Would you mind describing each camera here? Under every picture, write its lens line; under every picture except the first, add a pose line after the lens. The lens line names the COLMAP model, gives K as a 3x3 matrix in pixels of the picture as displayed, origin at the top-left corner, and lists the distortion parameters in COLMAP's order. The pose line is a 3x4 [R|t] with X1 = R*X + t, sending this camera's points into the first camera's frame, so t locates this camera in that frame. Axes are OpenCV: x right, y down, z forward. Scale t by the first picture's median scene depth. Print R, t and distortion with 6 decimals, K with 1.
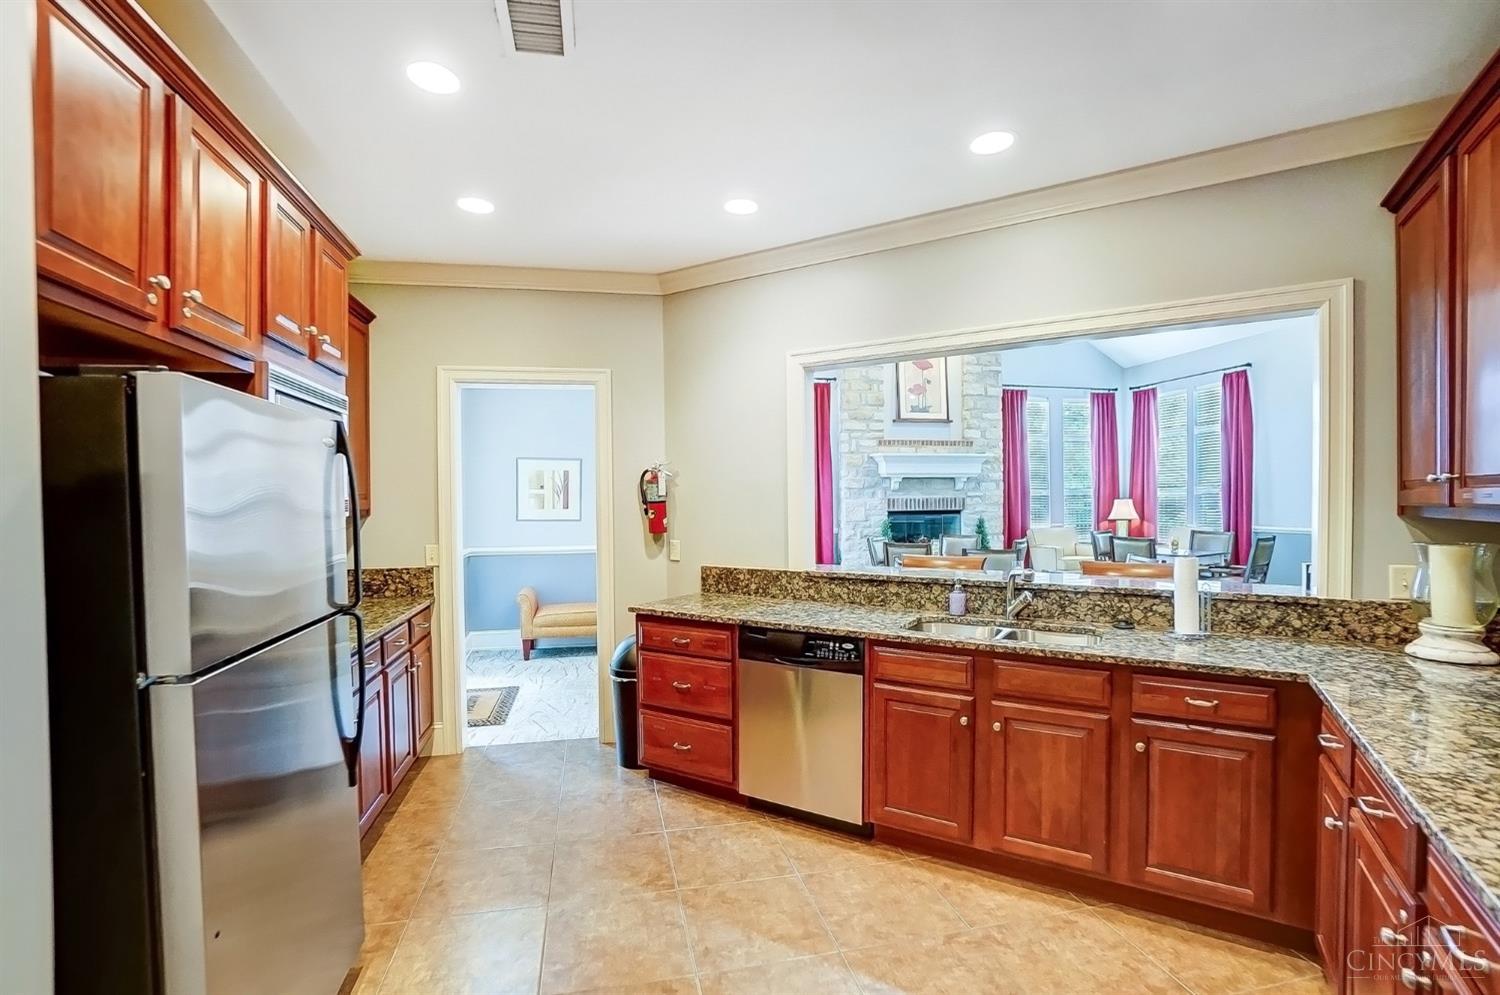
lens RADIAL K [[652.8, 0, 750.3], [0, 652.8, 501.6], [0, 0, 1]] dist [-0.016646, -0.000020]
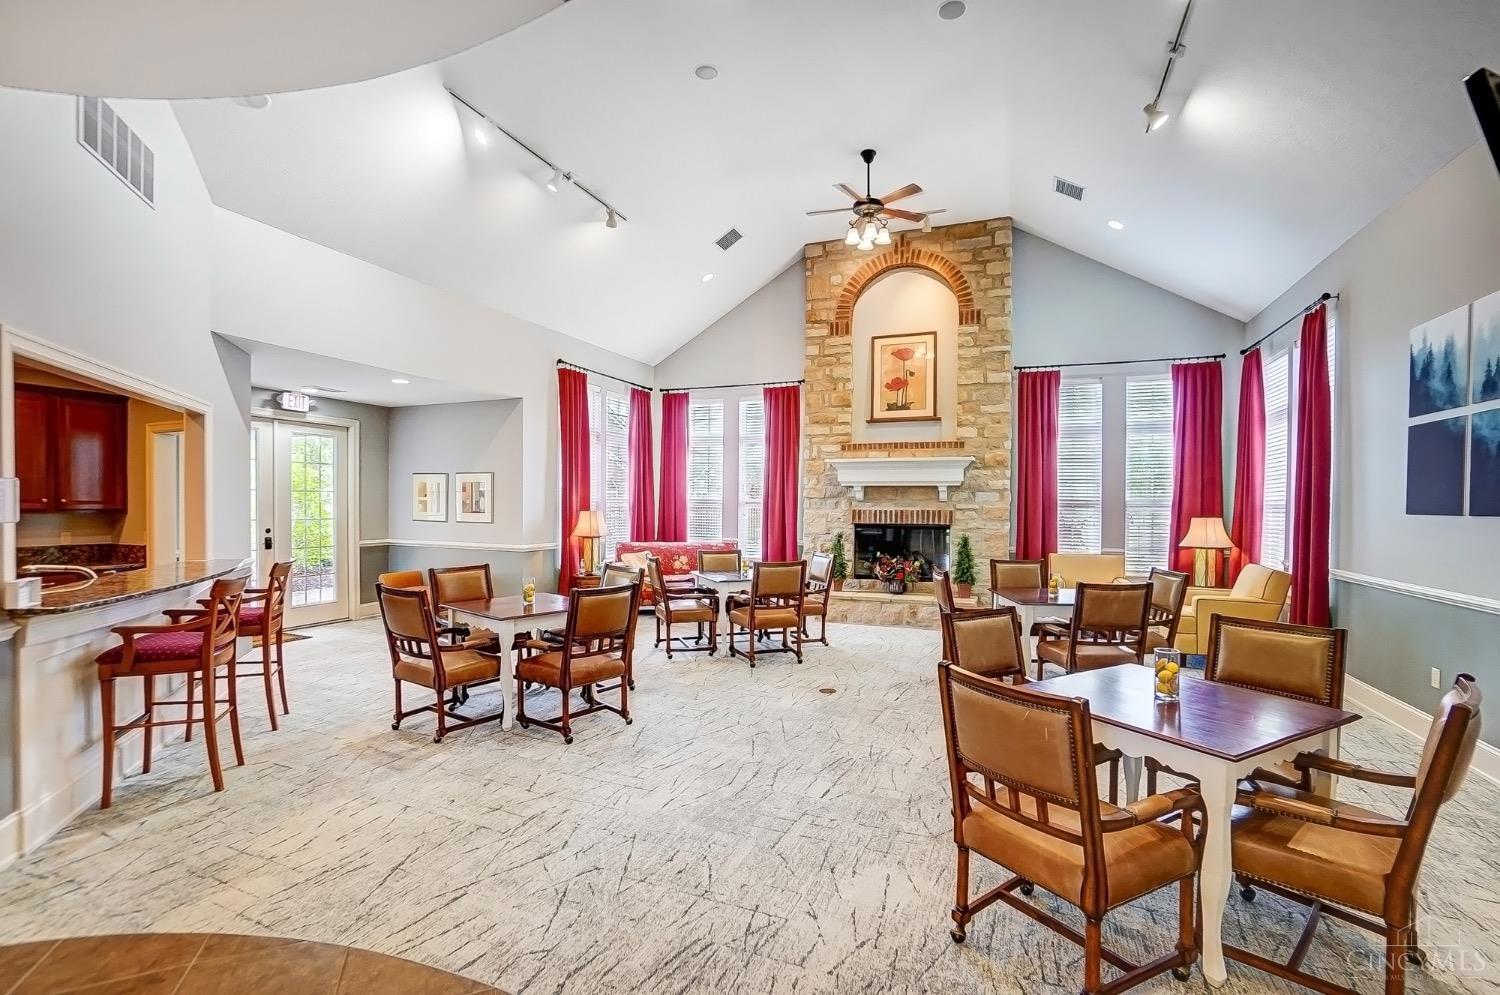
lens RADIAL K [[652.8, 0, 751.0], [0, 652.8, 499.8], [0, 0, 1]] dist [-0.016646, -0.000020]
pose [[0.825200, 0.013926, -0.564669, 0.592113], [-0.017850, 0.999840, -0.001427, -0.014059], [0.564559, 0.011257, 0.825316, 0.180864]]
